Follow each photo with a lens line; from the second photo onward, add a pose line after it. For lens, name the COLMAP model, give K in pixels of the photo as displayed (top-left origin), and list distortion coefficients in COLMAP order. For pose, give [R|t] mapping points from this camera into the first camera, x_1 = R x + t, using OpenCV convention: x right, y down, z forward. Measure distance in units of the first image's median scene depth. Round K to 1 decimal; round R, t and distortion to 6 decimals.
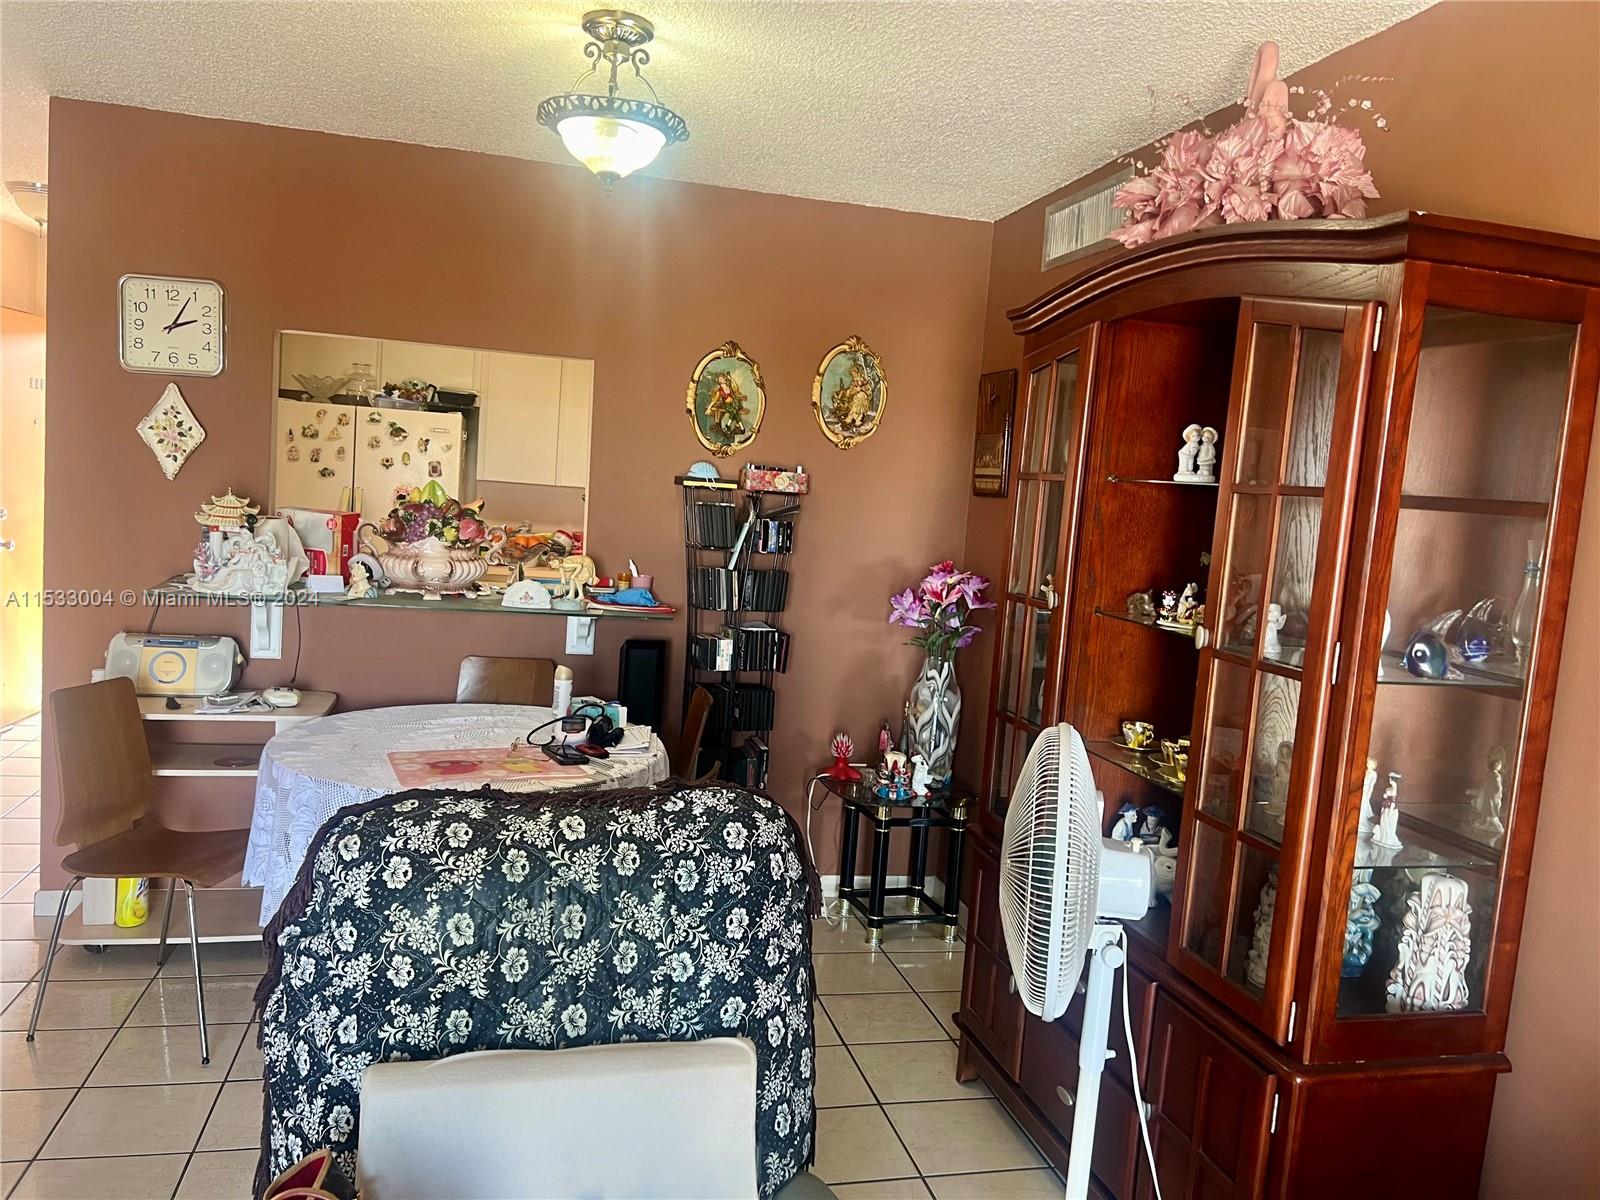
lens RADIAL K [[1191.5, 0, 793.5], [0, 1191.5, 592.4], [0, 0, 1]] dist [0.079238, -0.123979]
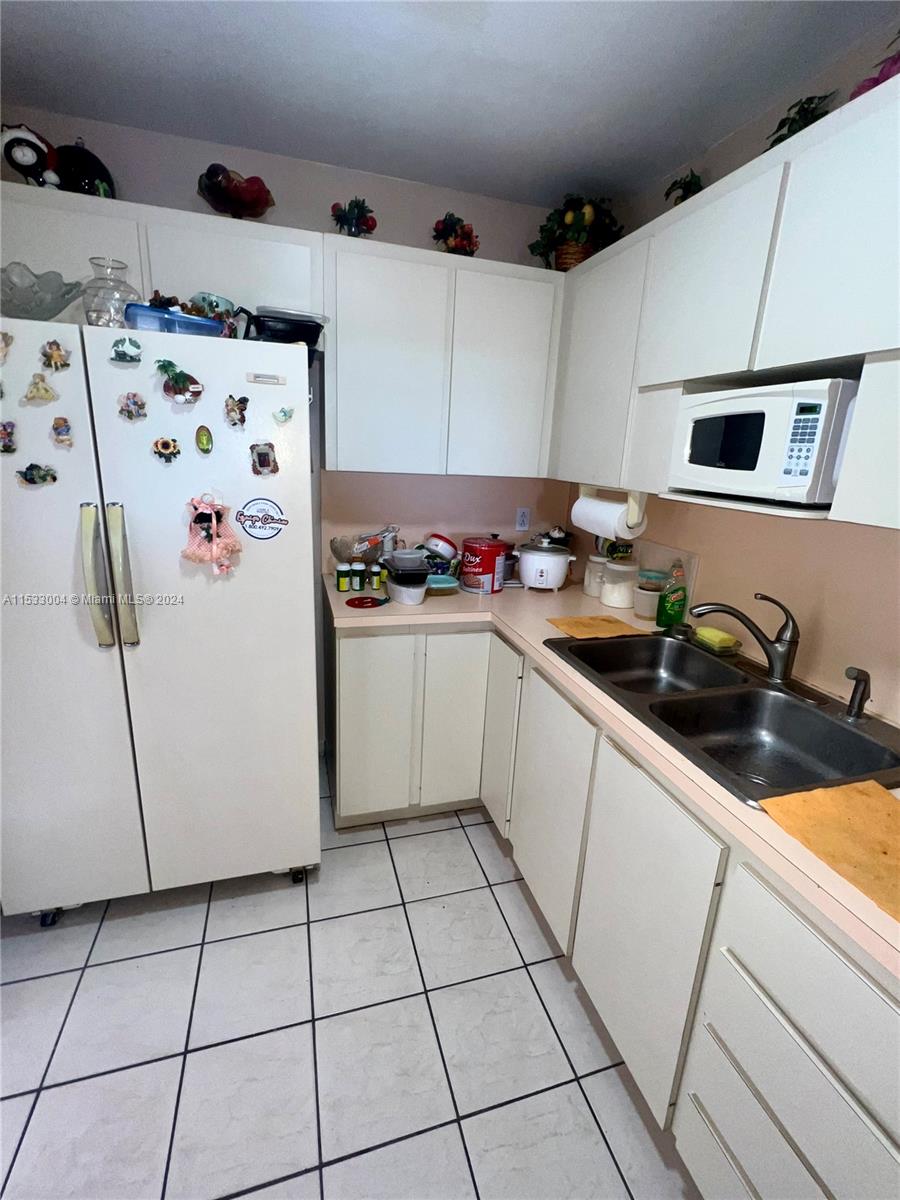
lens RADIAL K [[515.5, 0, 420.9], [0, 515.5, 578.4], [0, 0, 1]] dist [0.023220, 0.000037]
pose [[0.999221, -0.034467, 0.019211, -0.392112], [0.030880, 0.986131, 0.163073, -0.142926], [-0.024566, -0.162353, 0.986427, 1.274241]]
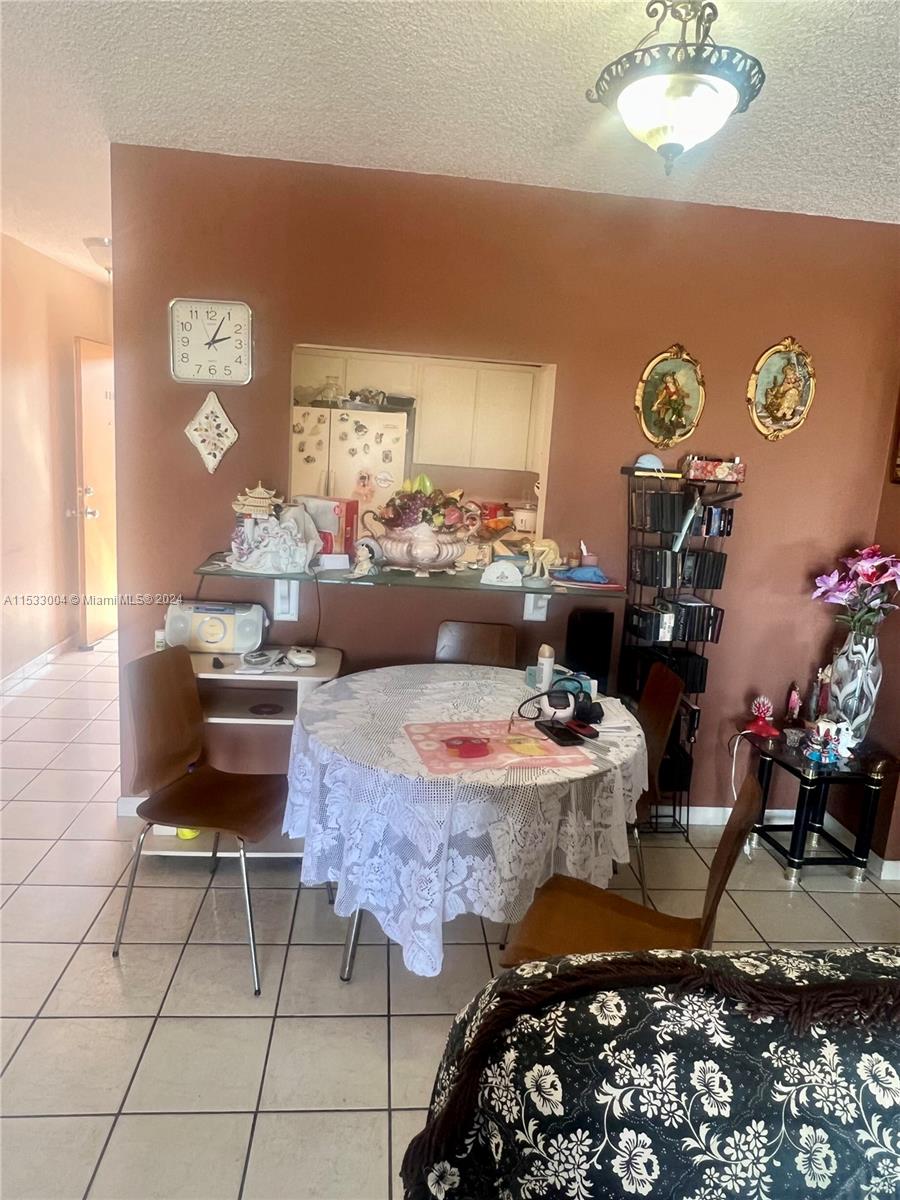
lens RADIAL K [[772.4, 0, 447.6], [0, 772.4, 594.3], [0, 0, 1]] dist [-0.006287, 0.000153]
pose [[0.987788, 0.023642, -0.153999, -0.163651], [-0.010351, 0.996194, 0.086544, -0.042654], [0.155459, -0.083893, 0.984274, 0.270645]]
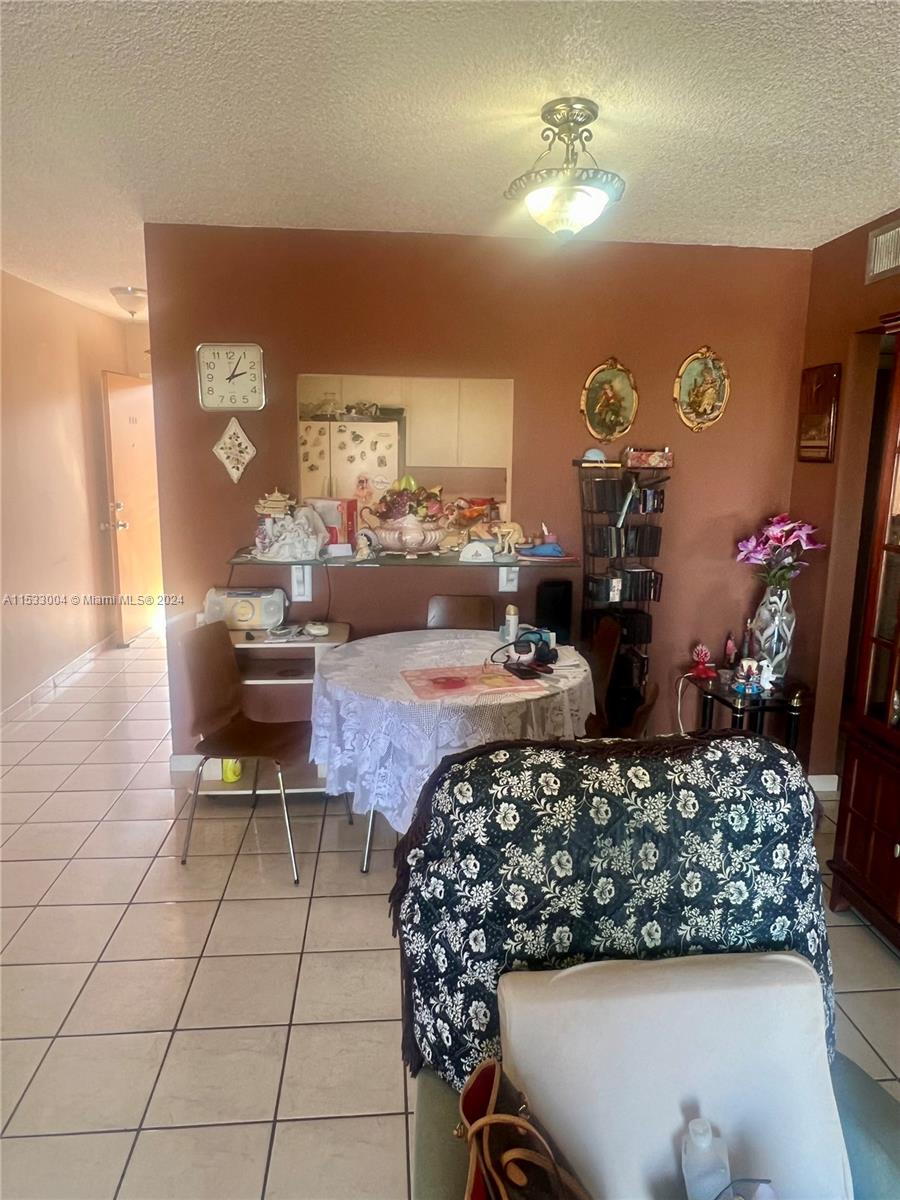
lens RADIAL K [[774.5, 0, 448.9], [0, 774.5, 587.7], [0, 0, 1]] dist [-0.004129, -0.004475]
pose [[0.986465, -0.028805, -0.161419, -0.111887], [0.041562, 0.996225, 0.076215, -0.027968], [0.158614, -0.081893, 0.983939, 0.101661]]
